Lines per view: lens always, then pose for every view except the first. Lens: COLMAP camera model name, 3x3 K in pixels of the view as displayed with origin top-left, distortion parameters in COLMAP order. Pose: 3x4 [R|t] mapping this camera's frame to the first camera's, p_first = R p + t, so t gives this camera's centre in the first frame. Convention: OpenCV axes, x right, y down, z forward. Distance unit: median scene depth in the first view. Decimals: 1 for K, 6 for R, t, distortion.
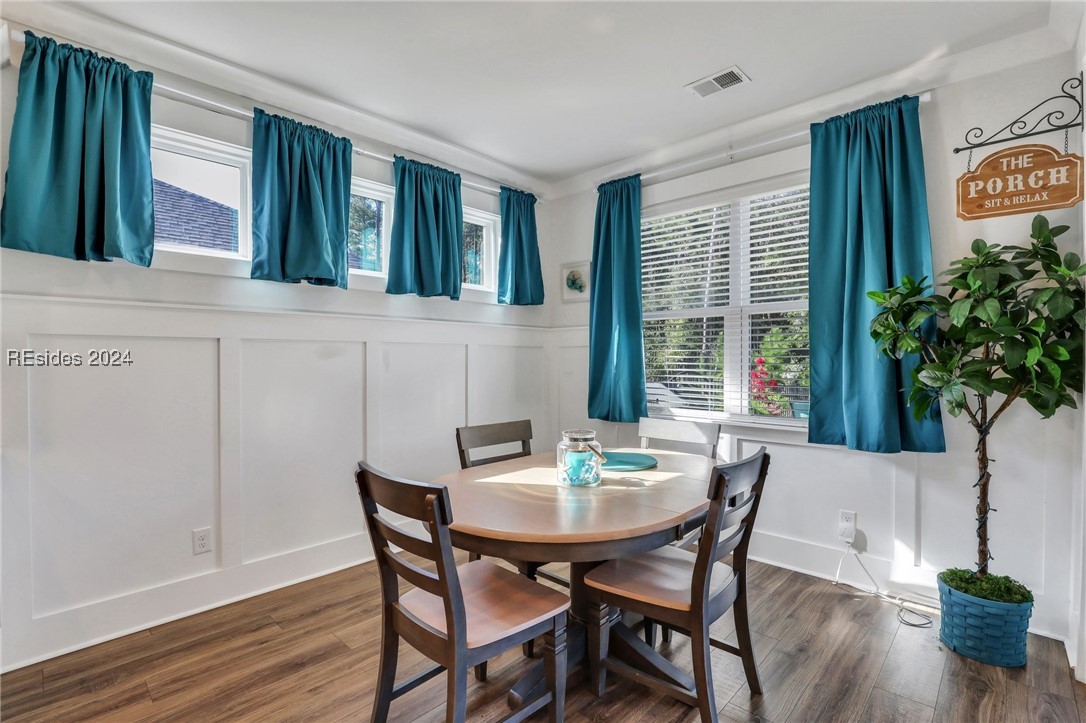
lens RADIAL K [[500.8, 0, 548.3], [0, 500.8, 364.6], [0, 0, 1]] dist [-0.038896, 0.009160]
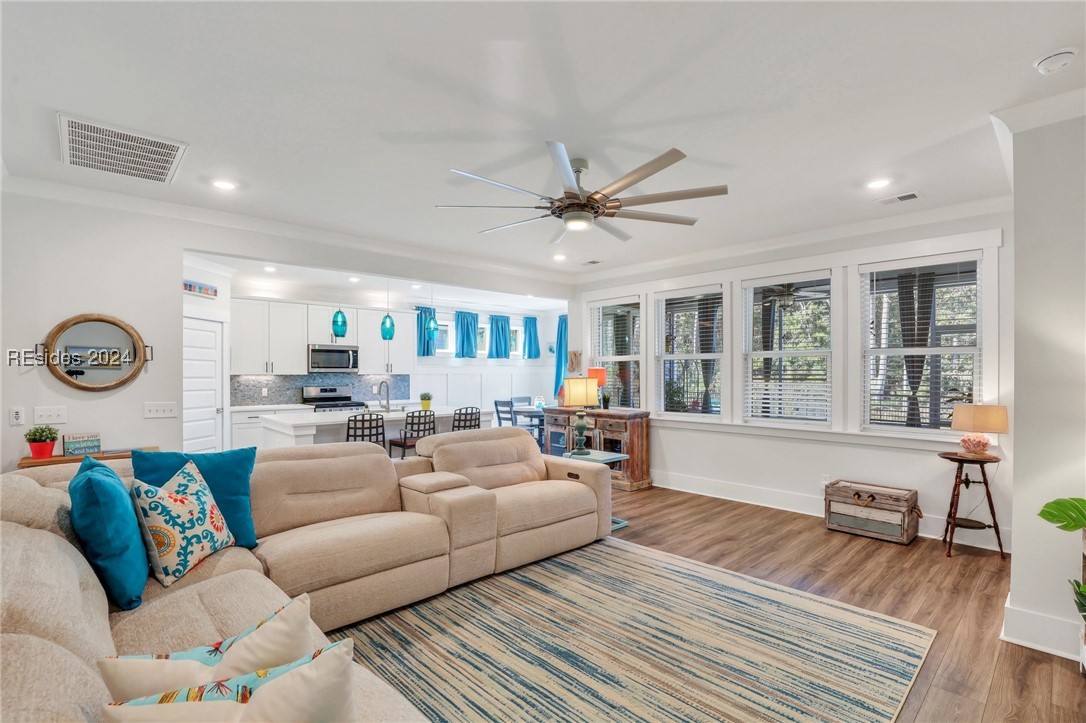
lens RADIAL K [[503.4, 0, 549.4], [0, 503.4, 373.1], [0, 0, 1]] dist [-0.035015, 0.009650]
pose [[0.998098, 0.000828, -0.061643, 0.298701], [-0.001318, 0.999968, -0.007915, -0.025558], [0.061635, 0.007981, 0.998067, -2.418022]]
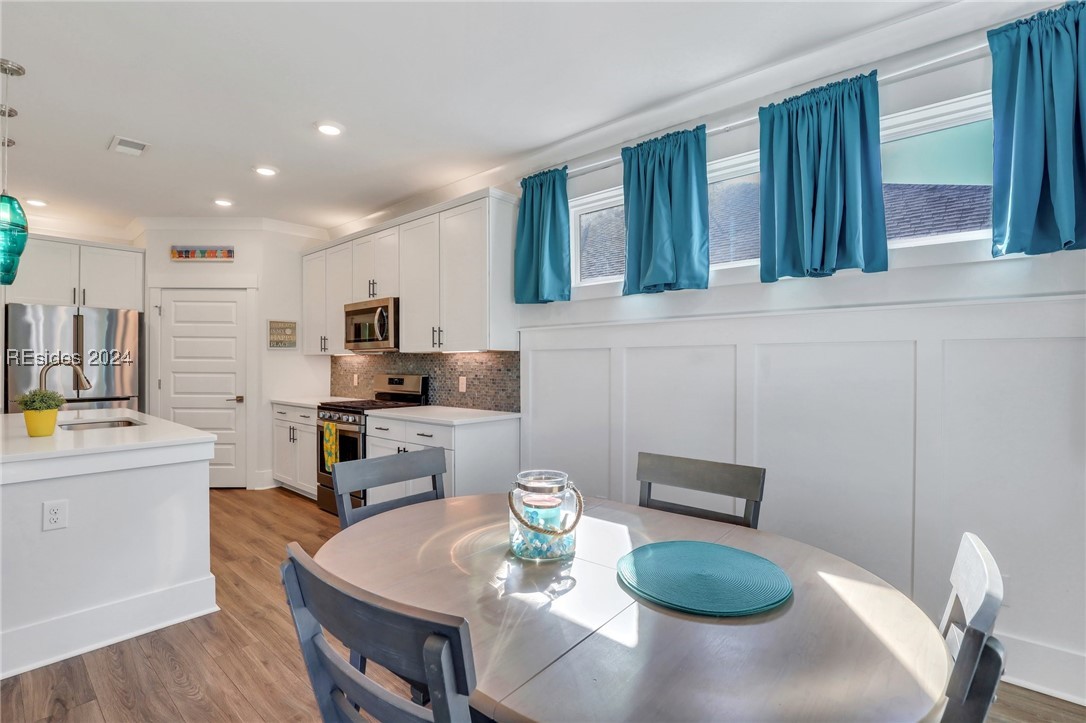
lens RADIAL K [[500.8, 0, 548.3], [0, 500.8, 364.6], [0, 0, 1]] dist [-0.038896, 0.009160]
pose [[0.052159, 0.005129, -0.998626, 0.512094], [-0.007197, 0.999963, 0.004760, -0.013565], [0.998613, 0.006938, 0.052194, 0.680088]]
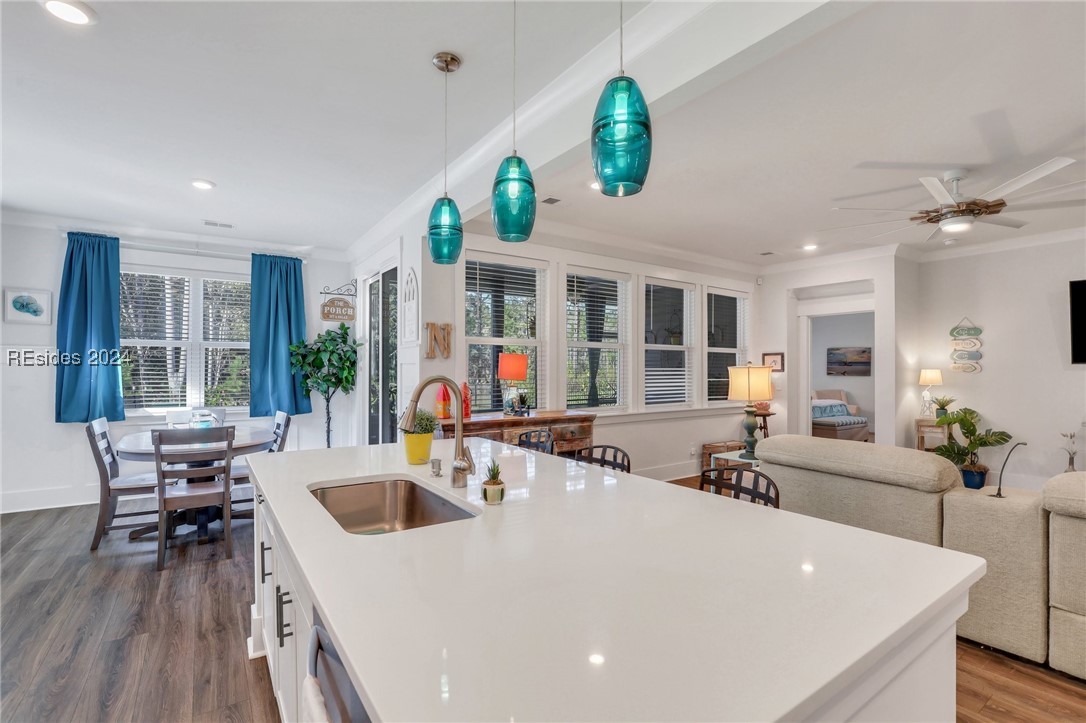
lens RADIAL K [[500.8, 0, 548.3], [0, 500.8, 364.6], [0, 0, 1]] dist [-0.038896, 0.009160]
pose [[0.203746, 0.012549, 0.978943, -1.112871], [0.007316, 0.999870, -0.014340, -0.011539], [-0.978996, 0.010084, 0.203628, -0.530437]]
